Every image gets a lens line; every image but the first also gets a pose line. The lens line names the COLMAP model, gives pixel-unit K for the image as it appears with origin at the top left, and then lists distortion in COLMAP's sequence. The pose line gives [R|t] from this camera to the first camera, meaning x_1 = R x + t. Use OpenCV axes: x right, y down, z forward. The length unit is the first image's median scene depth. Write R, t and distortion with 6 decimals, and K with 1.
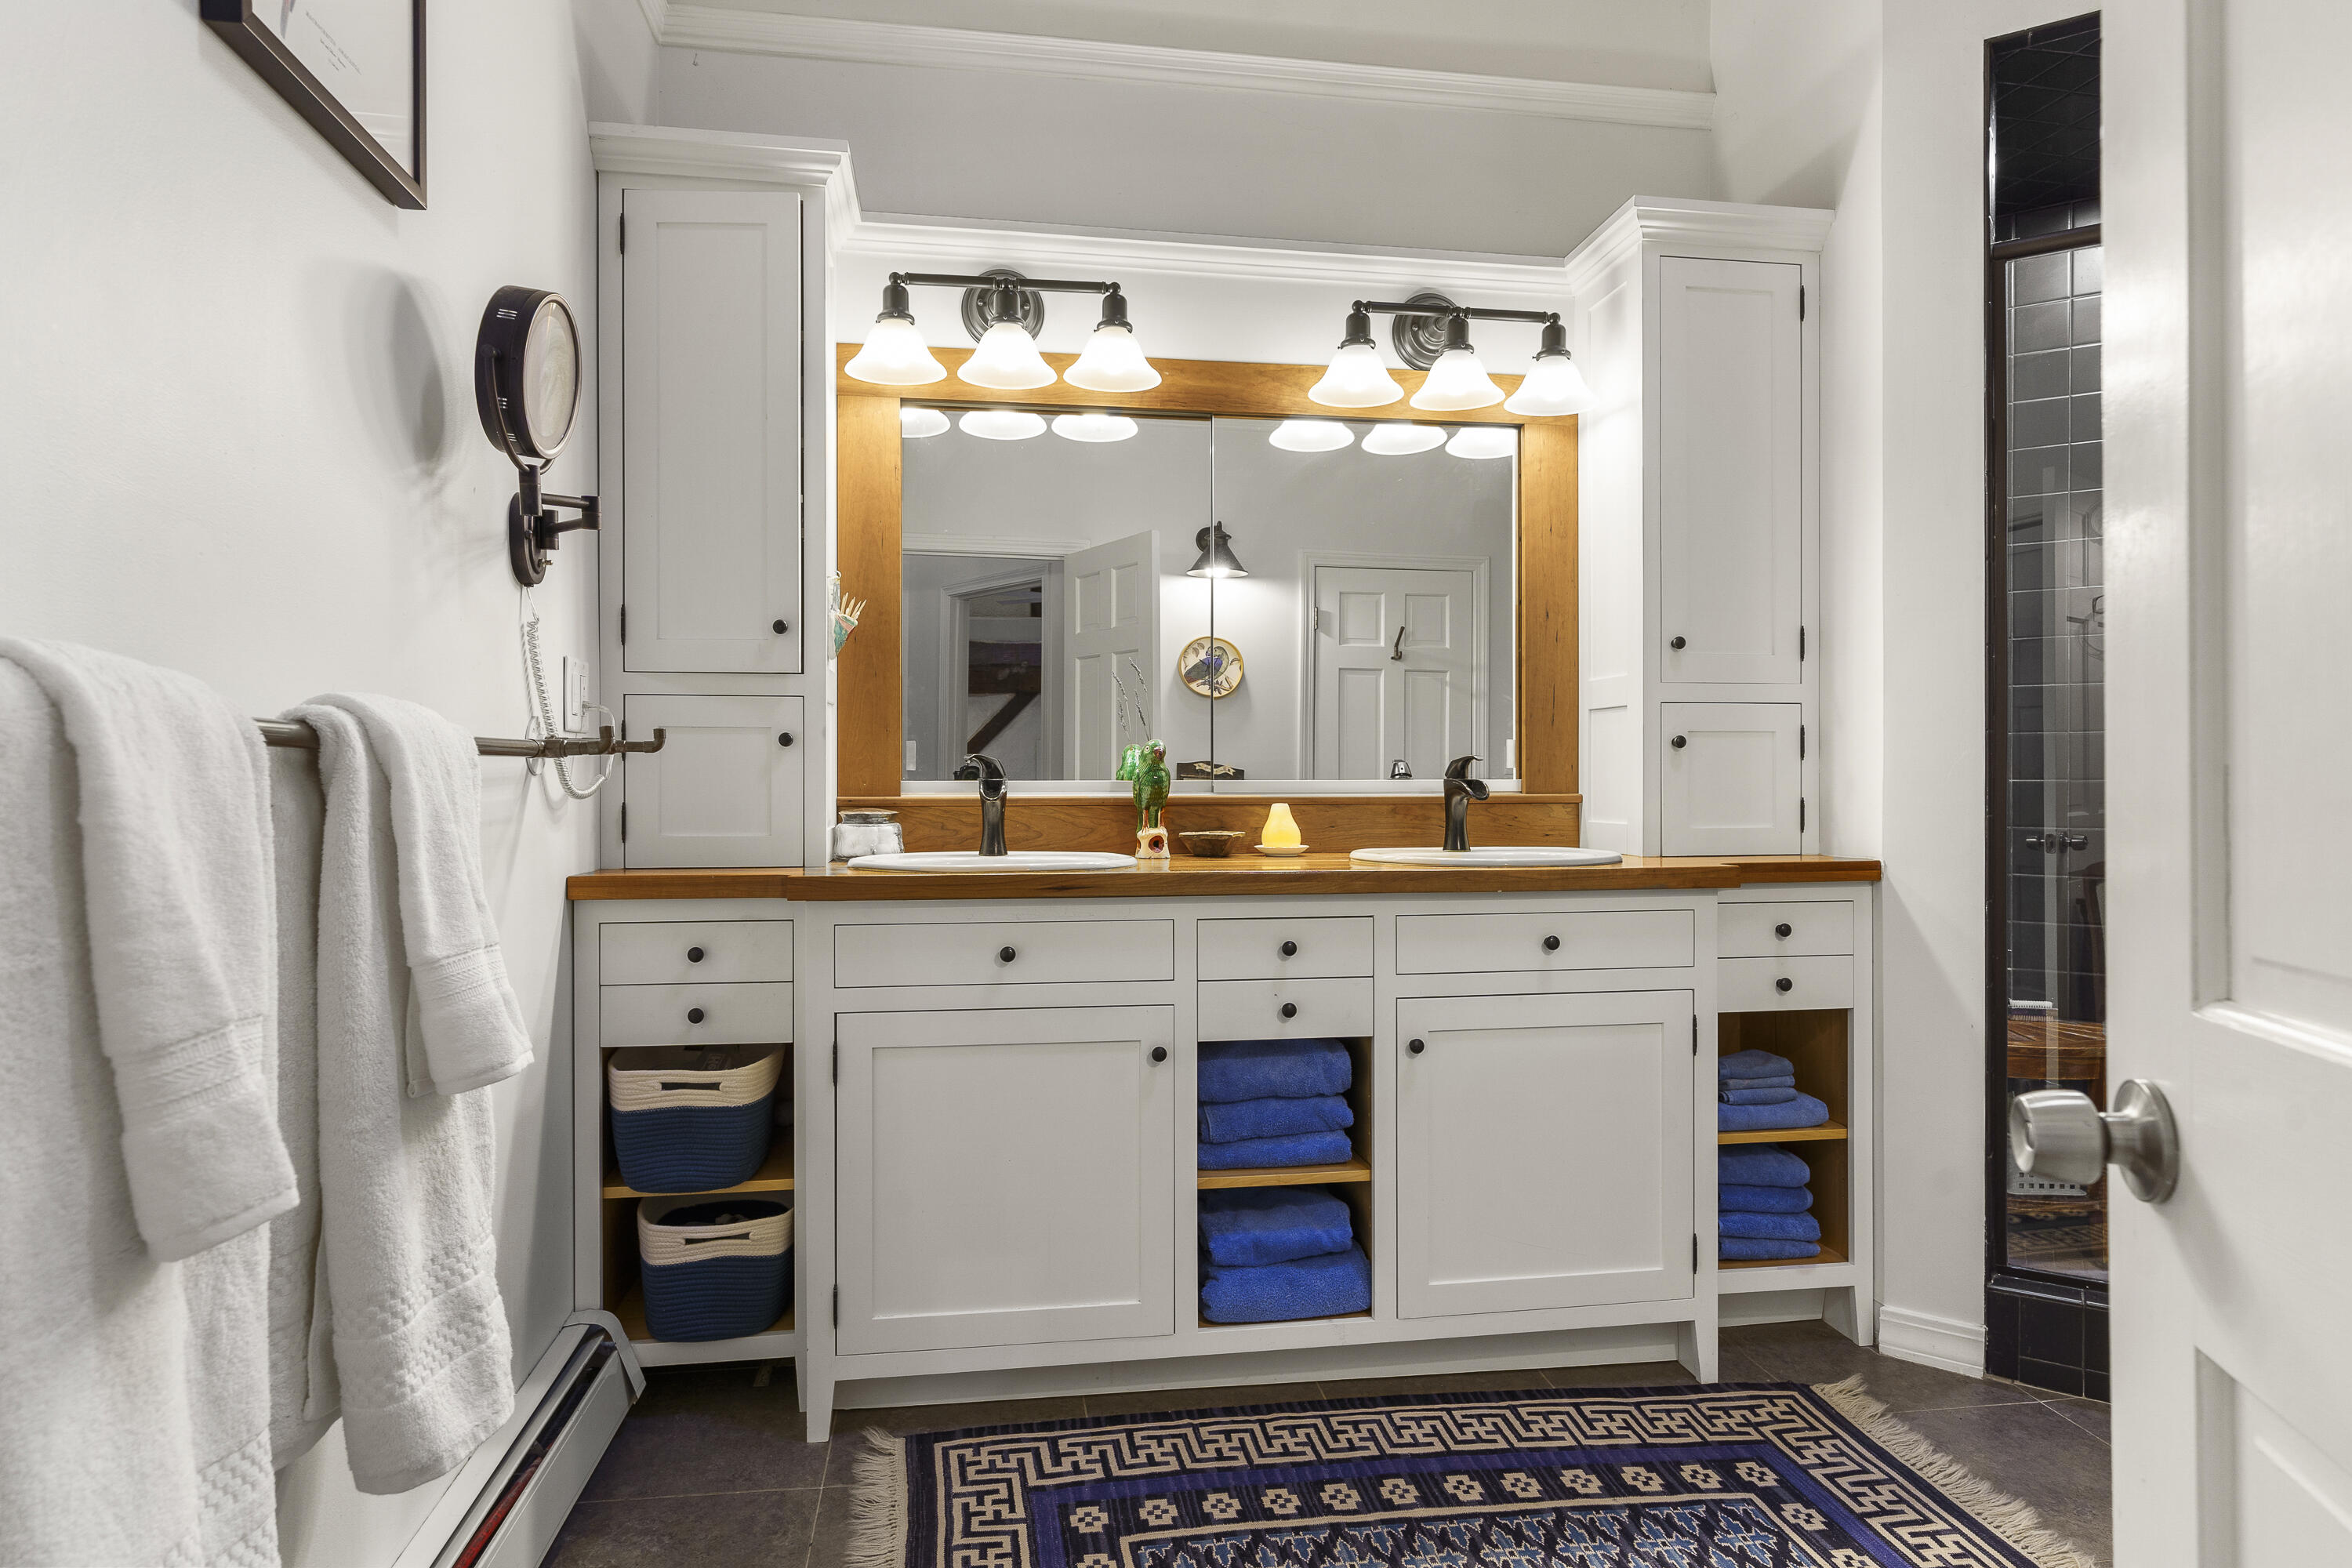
lens RADIAL K [[1361.1, 0, 1182.8], [0, 1361.1, 779.6], [0, 0, 1]] dist [-0.000056, 0.000266]
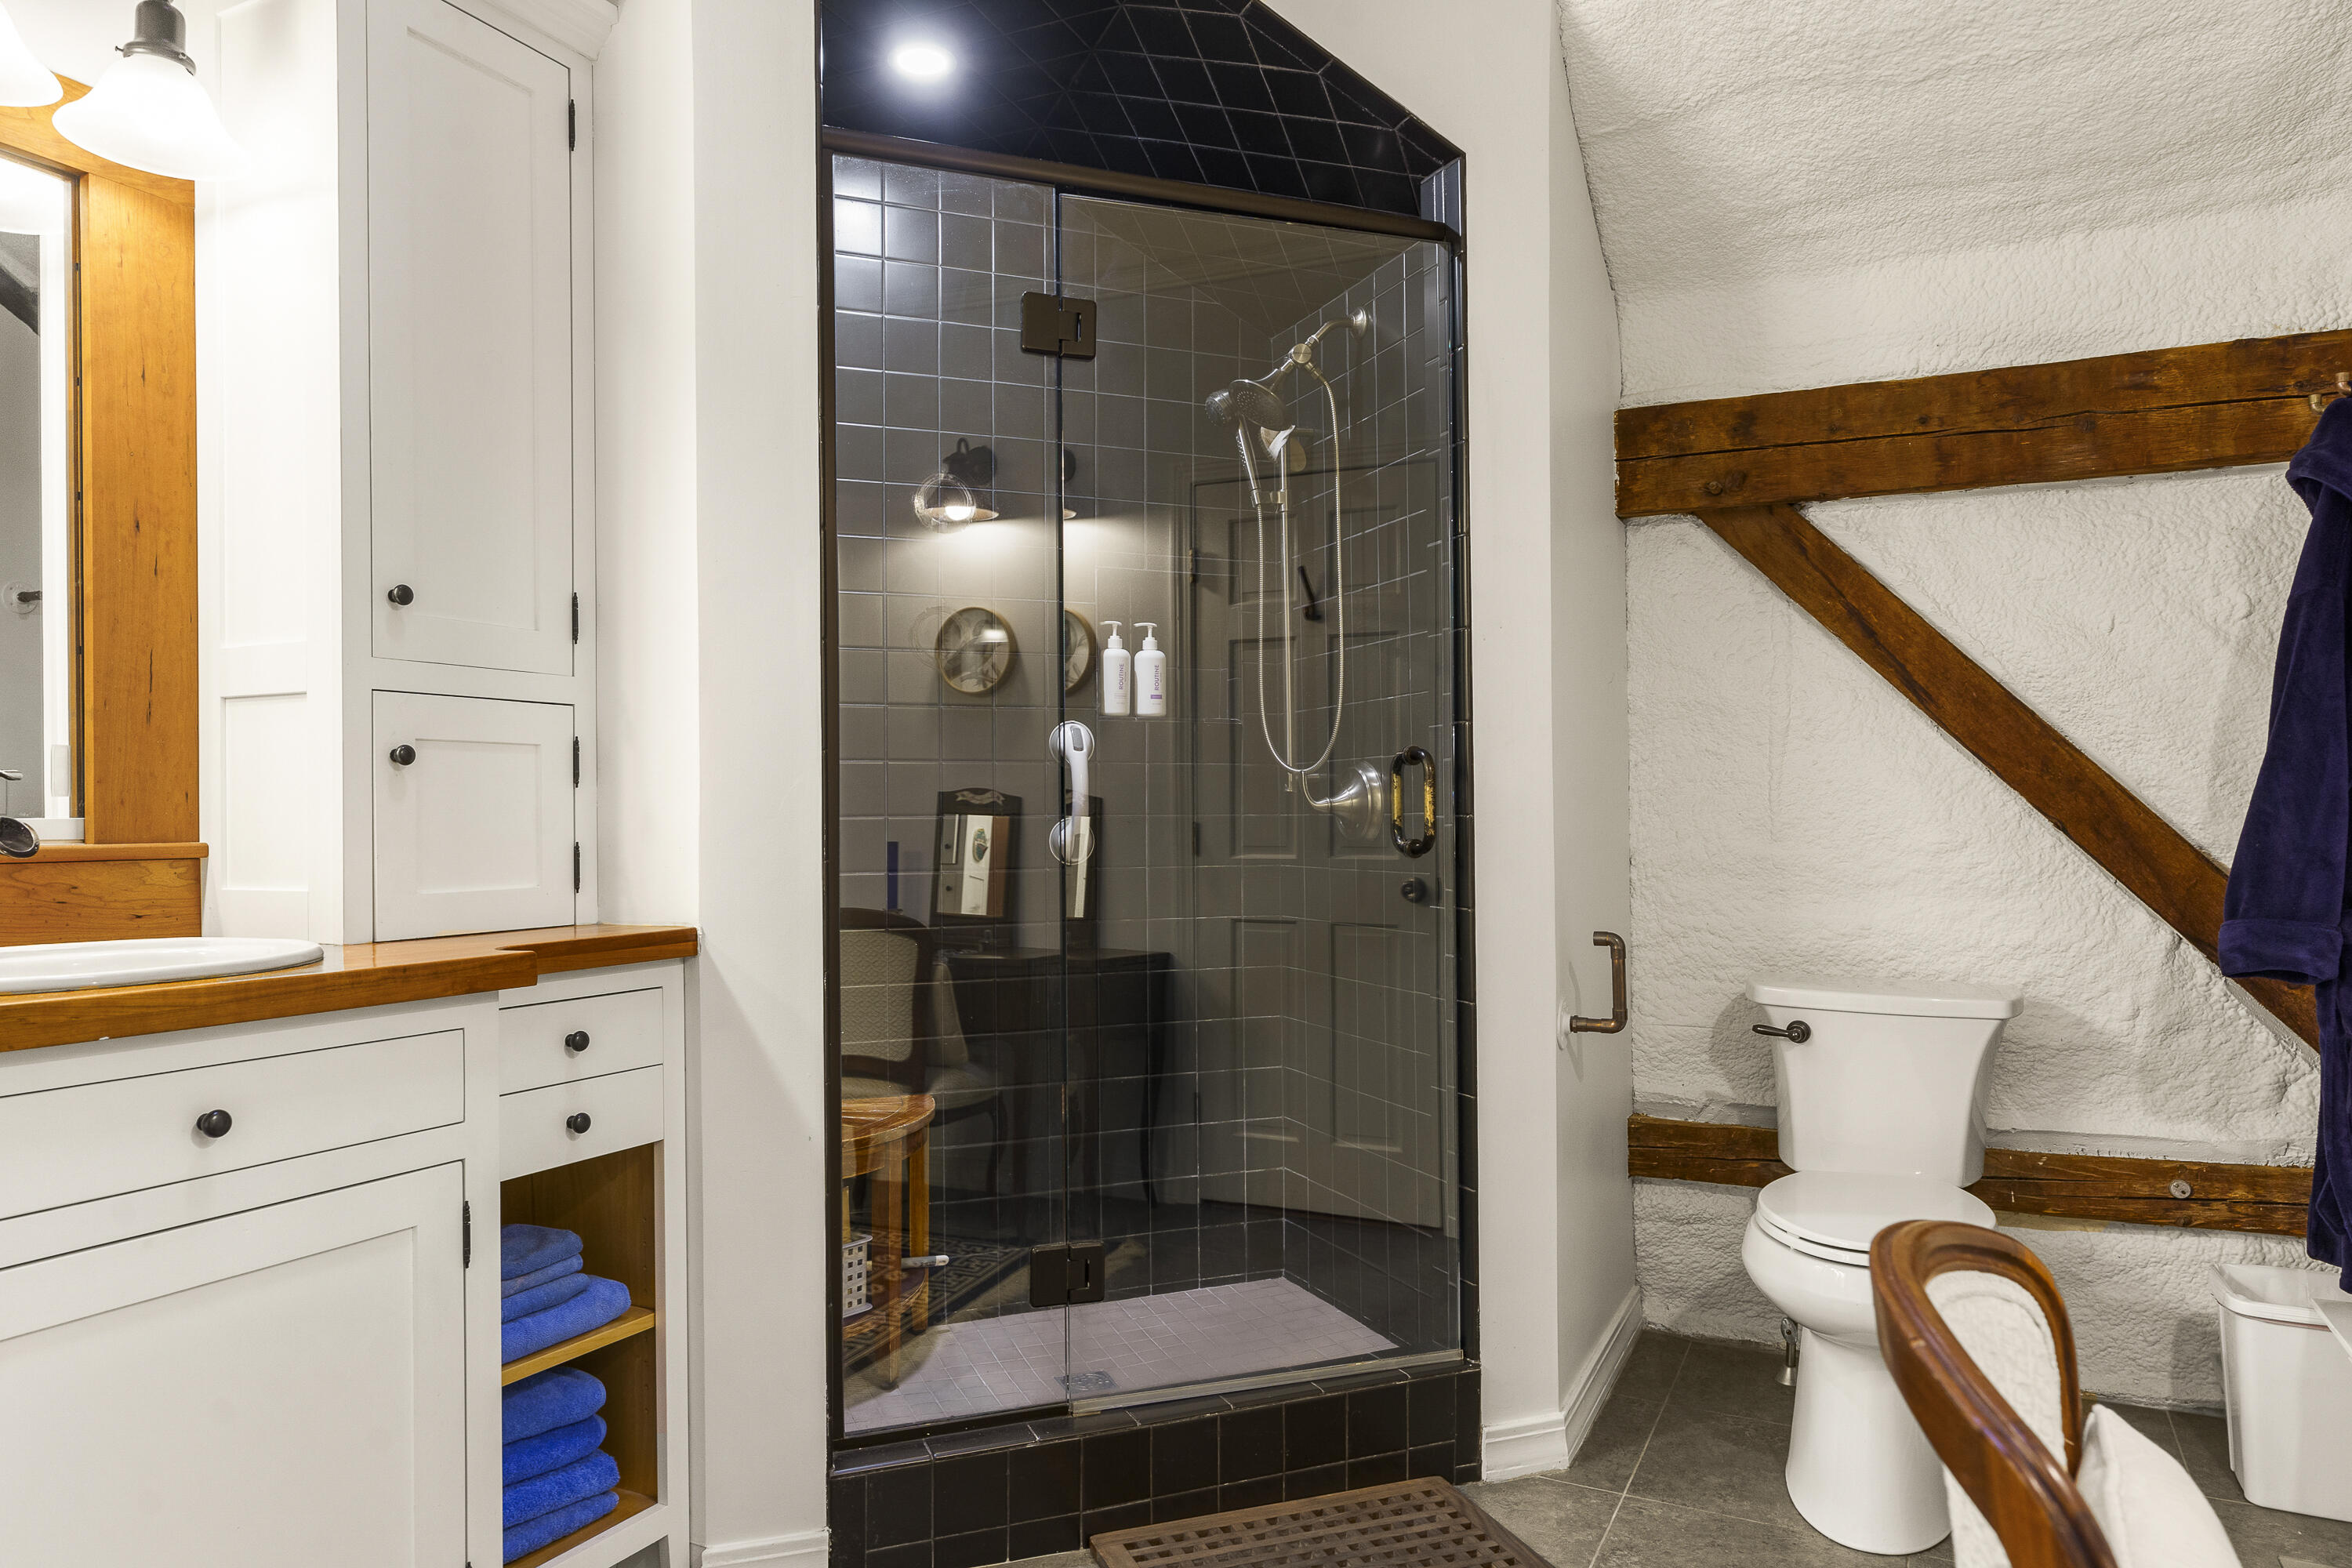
lens RADIAL K [[1507.8, 0, 1163.8], [0, 1507.8, 817.4], [0, 0, 1]] dist [0.002204, -0.002007]
pose [[0.587996, -0.000888, 0.808863, 0.014258], [0.008464, 0.999951, -0.005055, 0.007508], [-0.808819, 0.009819, 0.587975, 0.332469]]
